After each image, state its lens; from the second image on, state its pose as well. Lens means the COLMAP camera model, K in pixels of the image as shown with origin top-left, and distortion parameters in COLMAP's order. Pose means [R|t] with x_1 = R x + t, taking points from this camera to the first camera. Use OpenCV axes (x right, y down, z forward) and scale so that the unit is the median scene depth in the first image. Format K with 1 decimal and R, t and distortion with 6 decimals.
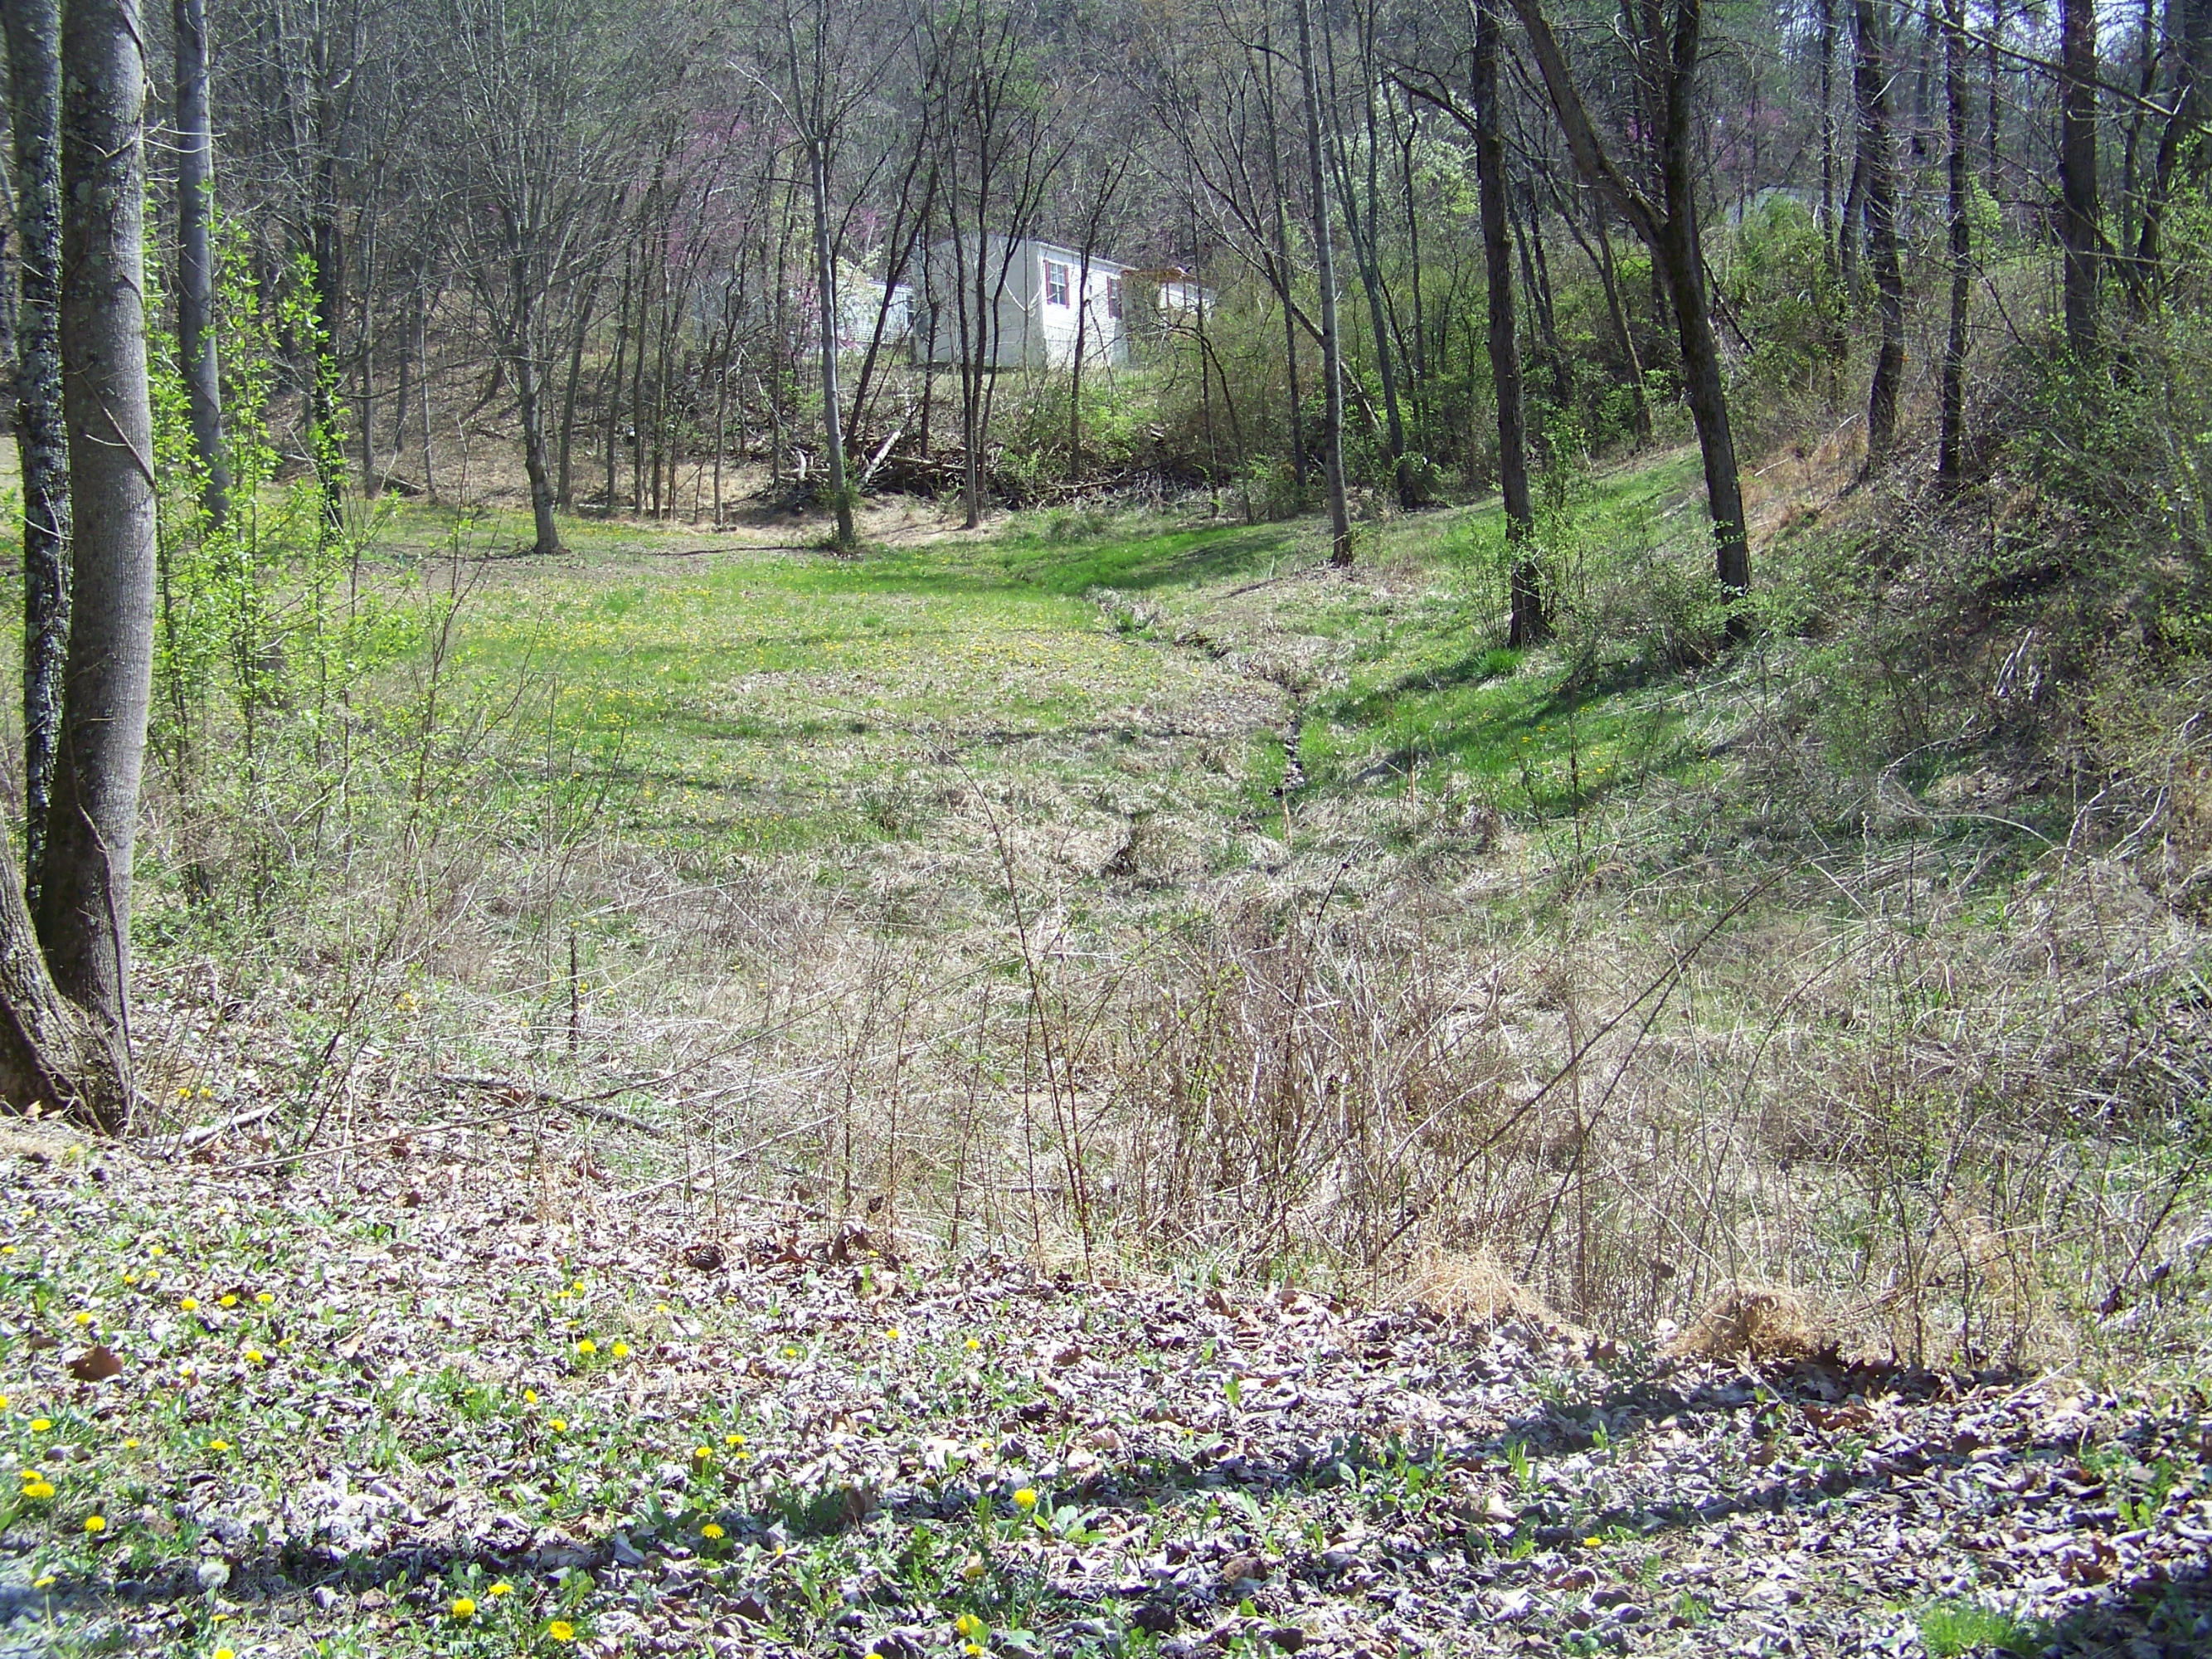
lens RADIAL K [[2703.0, 0, 1104.3], [0, 2703.0, 794.8], [0, 0, 1]] dist [-0.213033, 0.512898]
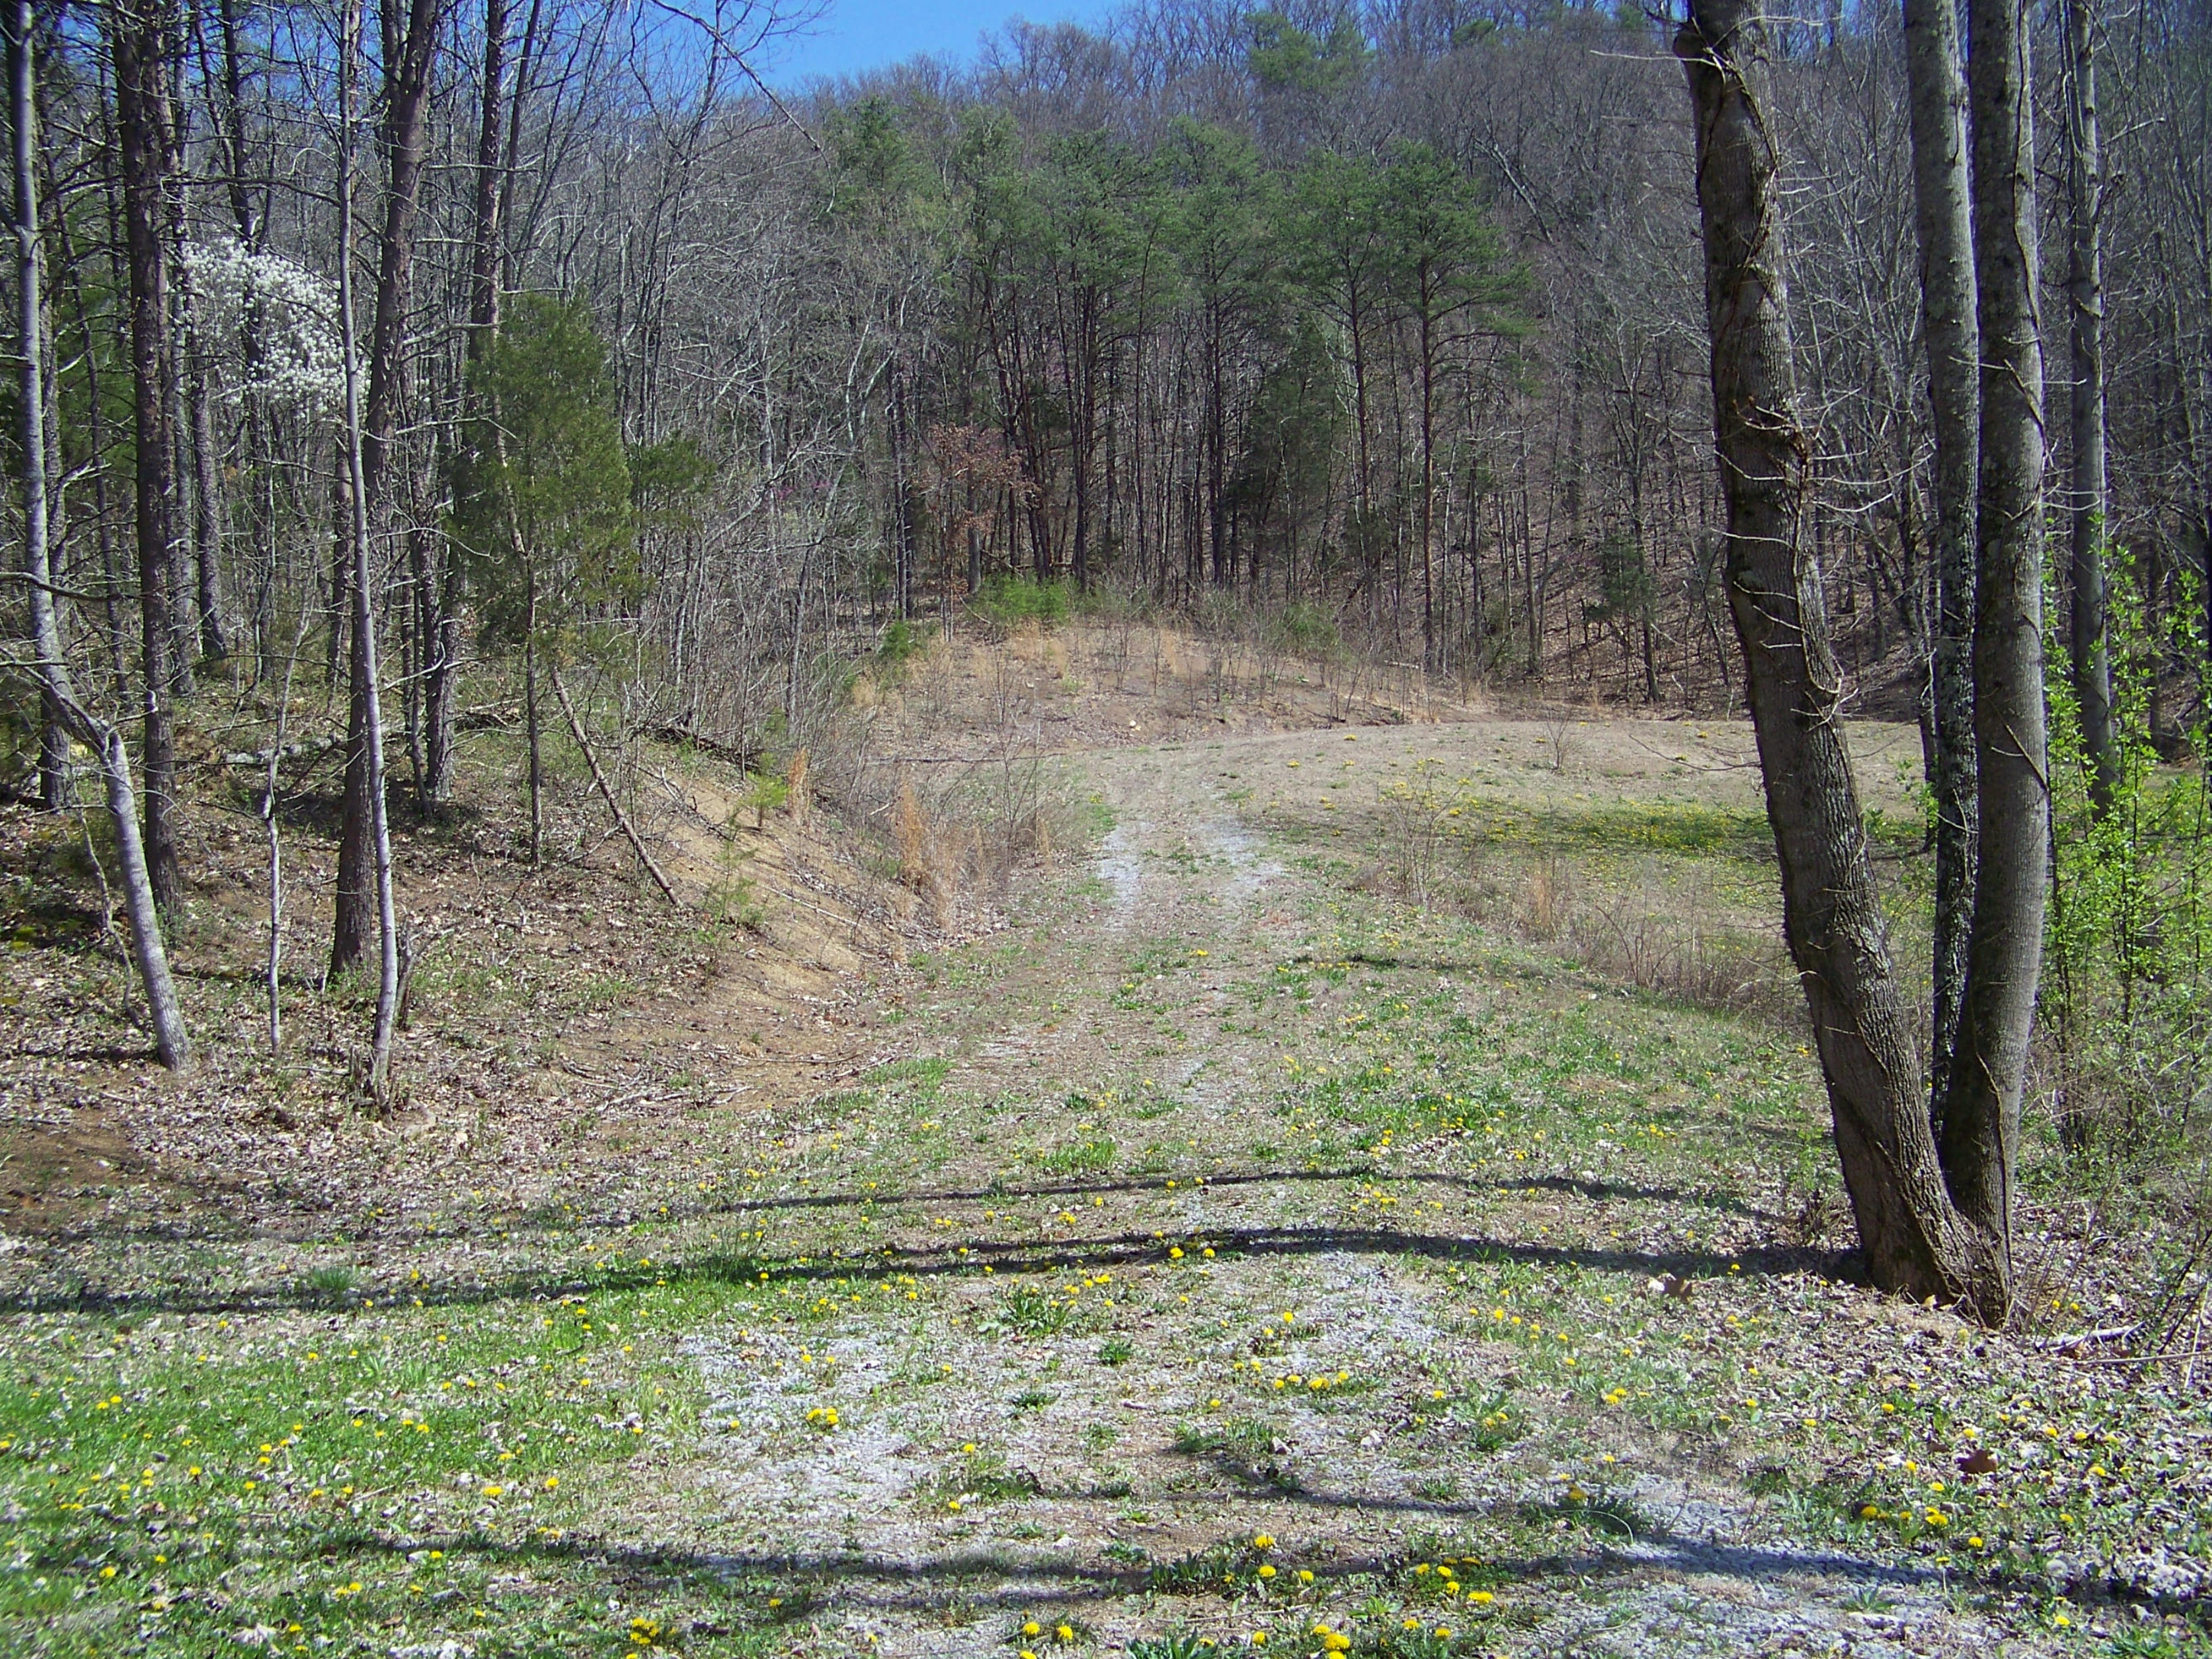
lens RADIAL K [[2760.8, 0, 997.7], [0, 2760.8, 830.0], [0, 0, 1]] dist [-0.236421, 0.415822]
pose [[0.755106, -0.003753, -0.655592, 0.078080], [-0.055999, 0.995960, -0.070200, 0.013432], [0.653207, 0.089721, 0.751845, -0.216740]]
